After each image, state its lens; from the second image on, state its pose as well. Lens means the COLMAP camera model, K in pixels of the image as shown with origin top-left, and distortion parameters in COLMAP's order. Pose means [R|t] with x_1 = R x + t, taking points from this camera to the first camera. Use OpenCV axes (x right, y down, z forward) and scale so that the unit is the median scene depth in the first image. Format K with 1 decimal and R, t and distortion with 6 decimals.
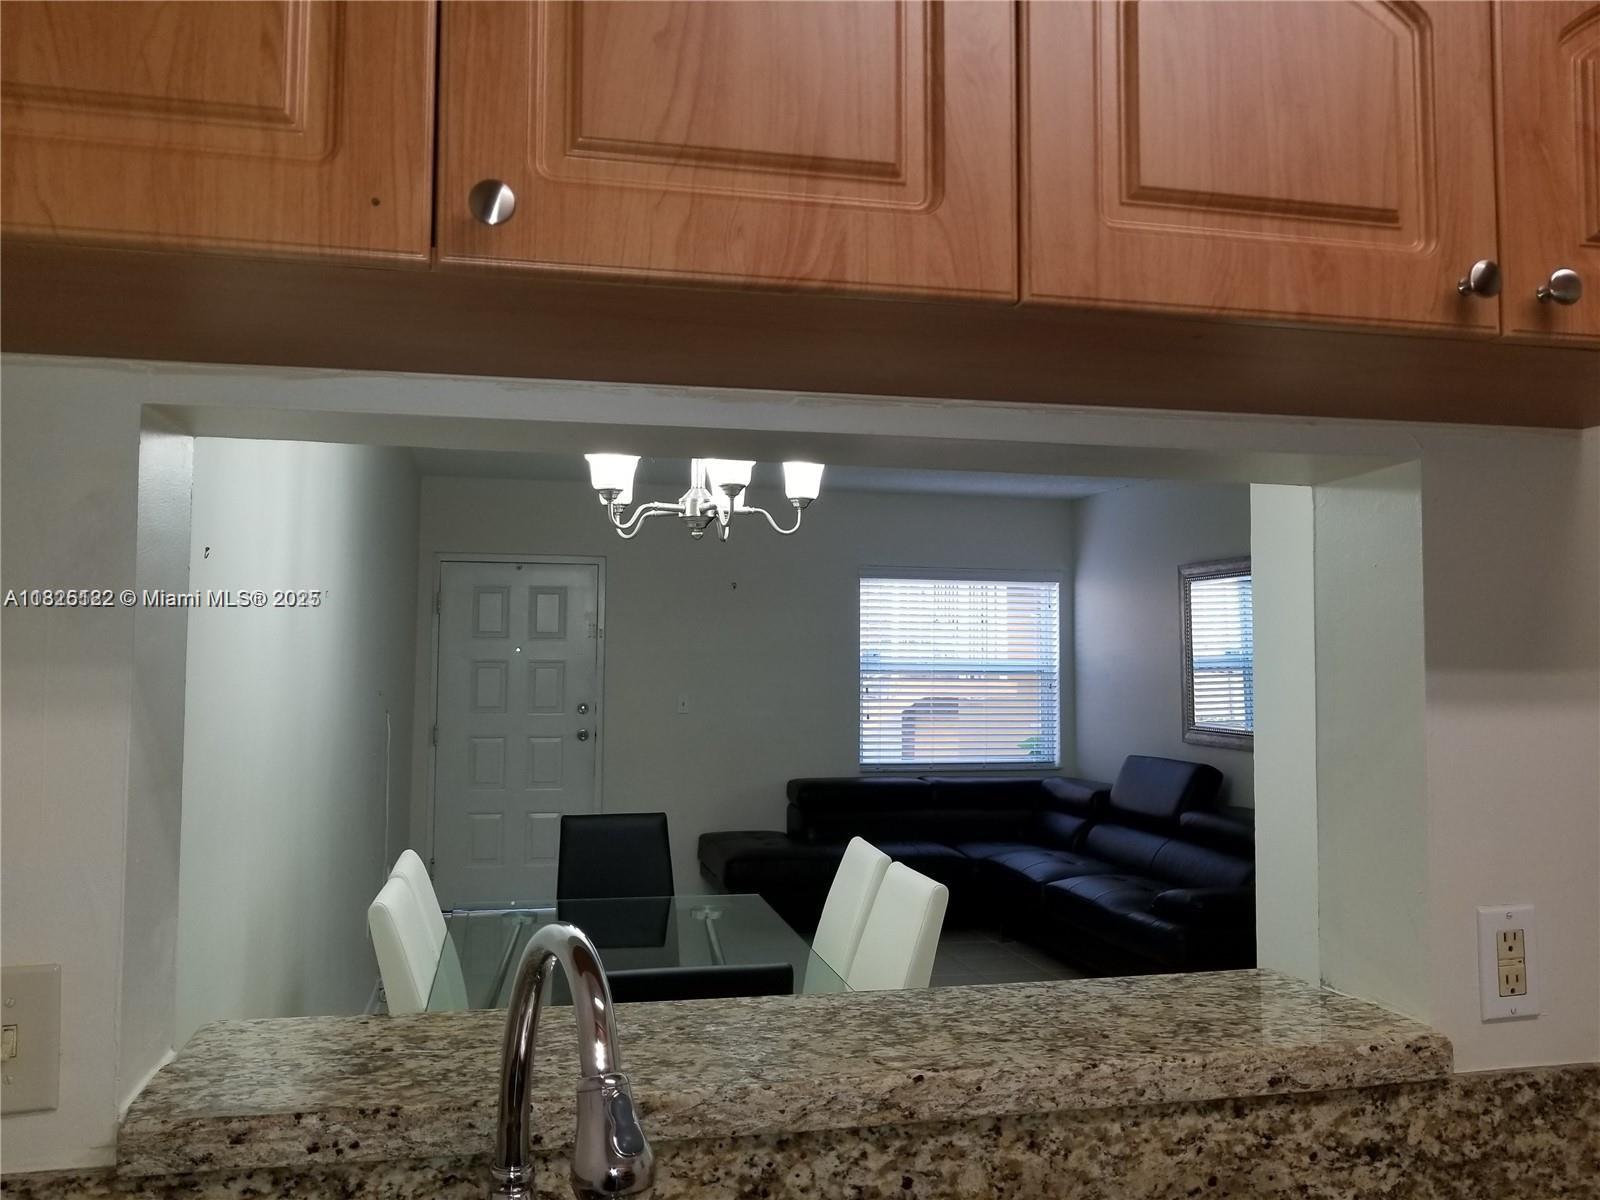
lens RADIAL K [[1278.5, 0, 798.1], [0, 1278.5, 594.2], [0, 0, 1]] dist [-0.024106, 0.015579]
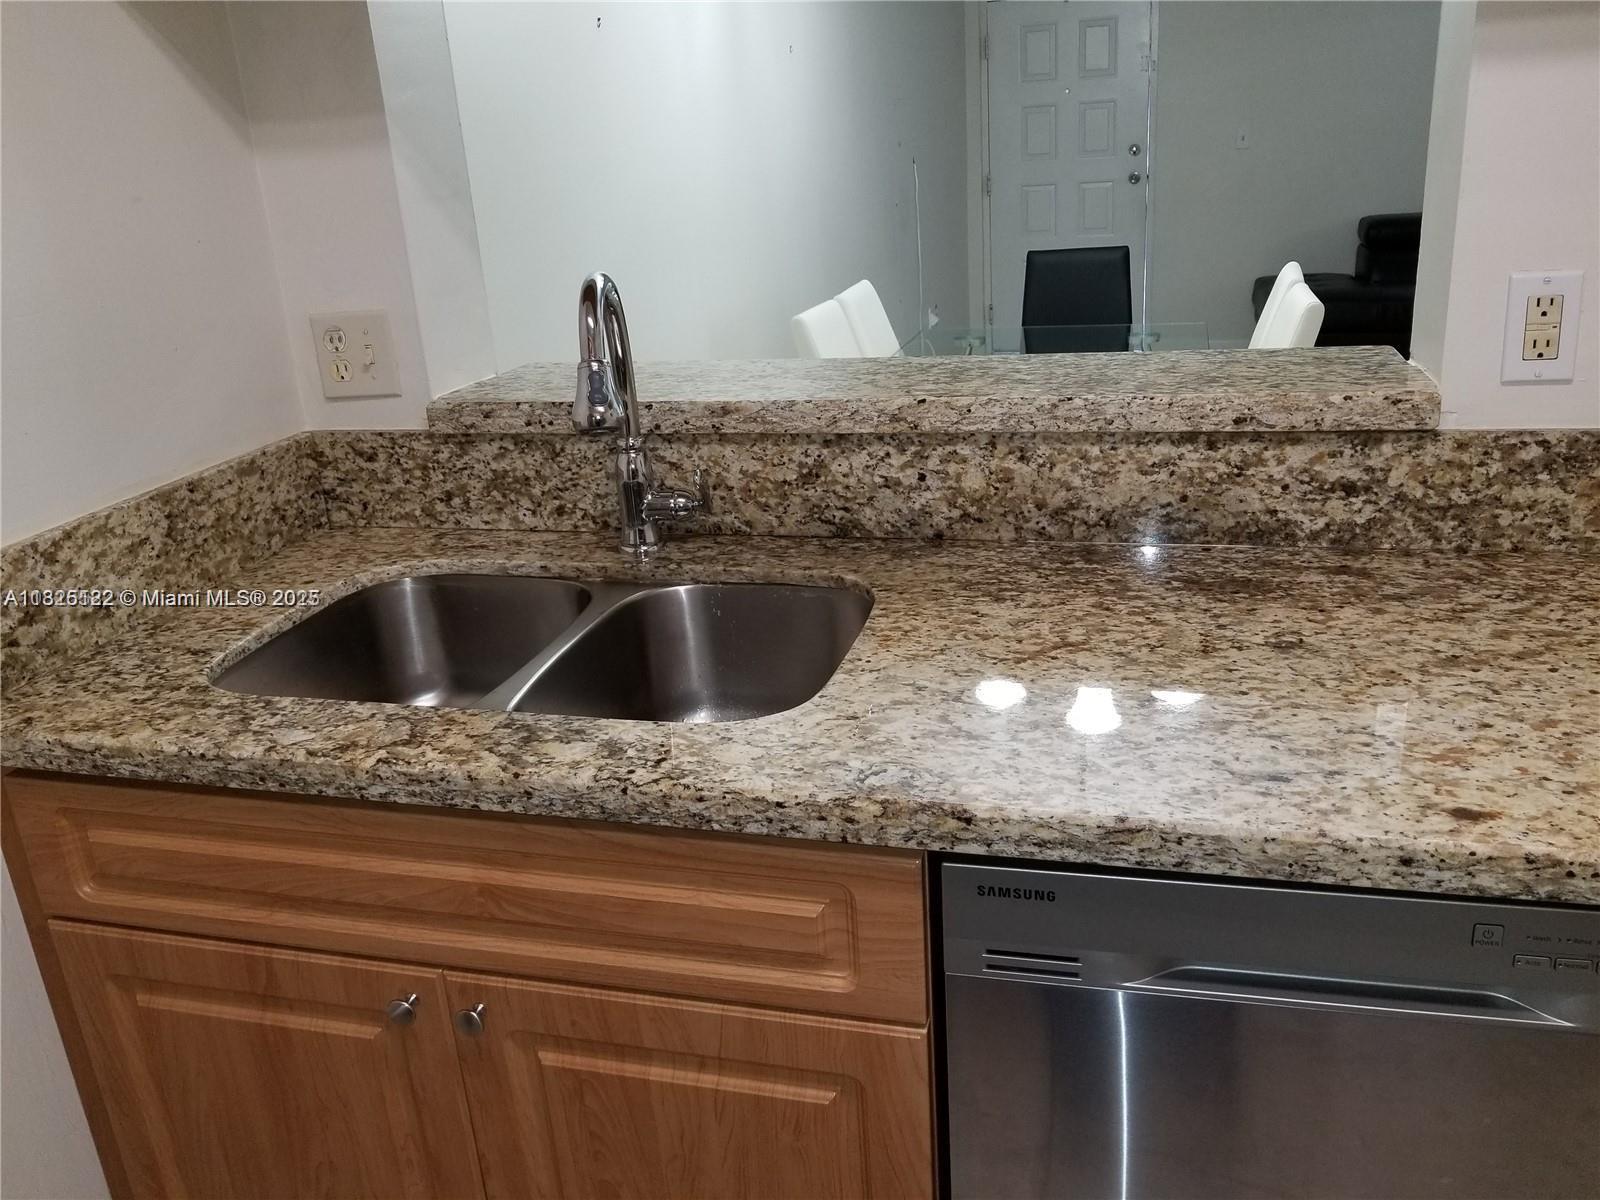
lens RADIAL K [[1278.5, 0, 802.7], [0, 1278.5, 596.6], [0, 0, 1]] dist [-0.024106, 0.015579]
pose [[0.882477, 0.096547, -0.460341, 0.581634], [0.098490, 0.919080, 0.381565, 0.046935], [0.459929, -0.382061, 0.801558, -0.184121]]
